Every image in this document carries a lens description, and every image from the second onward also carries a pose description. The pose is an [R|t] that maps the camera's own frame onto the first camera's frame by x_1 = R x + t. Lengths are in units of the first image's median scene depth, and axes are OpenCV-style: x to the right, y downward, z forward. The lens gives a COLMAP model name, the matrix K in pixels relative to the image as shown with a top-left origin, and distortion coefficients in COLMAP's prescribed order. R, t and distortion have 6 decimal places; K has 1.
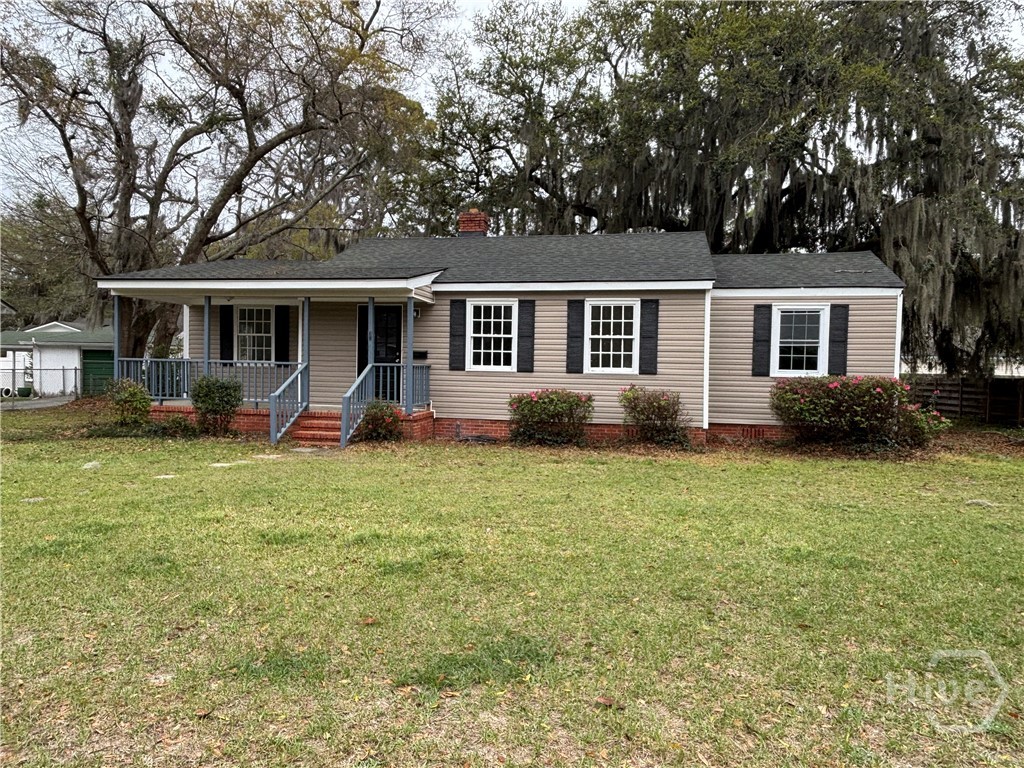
lens RADIAL K [[734.8, 0, 512.4], [0, 734.8, 382.6], [0, 0, 1]] dist [0.012941, -0.029159]
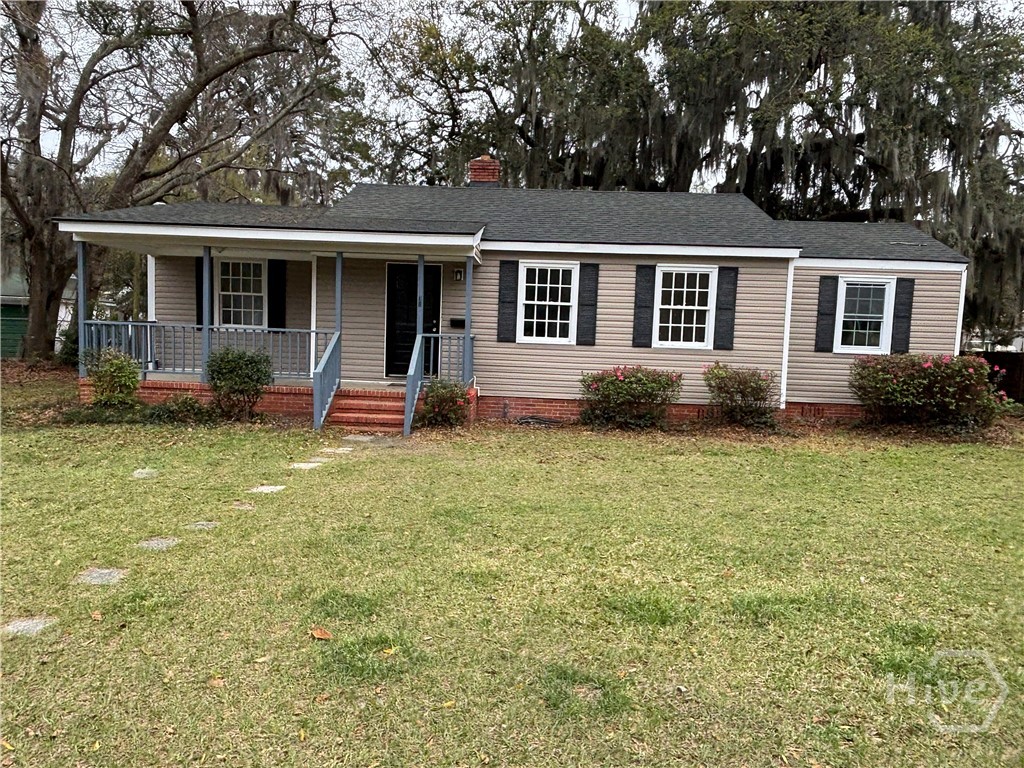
lens RADIAL K [[734.8, 0, 512.9], [0, 734.8, 386.5], [0, 0, 1]] dist [0.012941, -0.029159]
pose [[0.985264, 0.002128, 0.171025, -0.222207], [-0.012709, 0.998069, 0.060793, -0.017301], [-0.170565, -0.062071, 0.983389, 0.137165]]
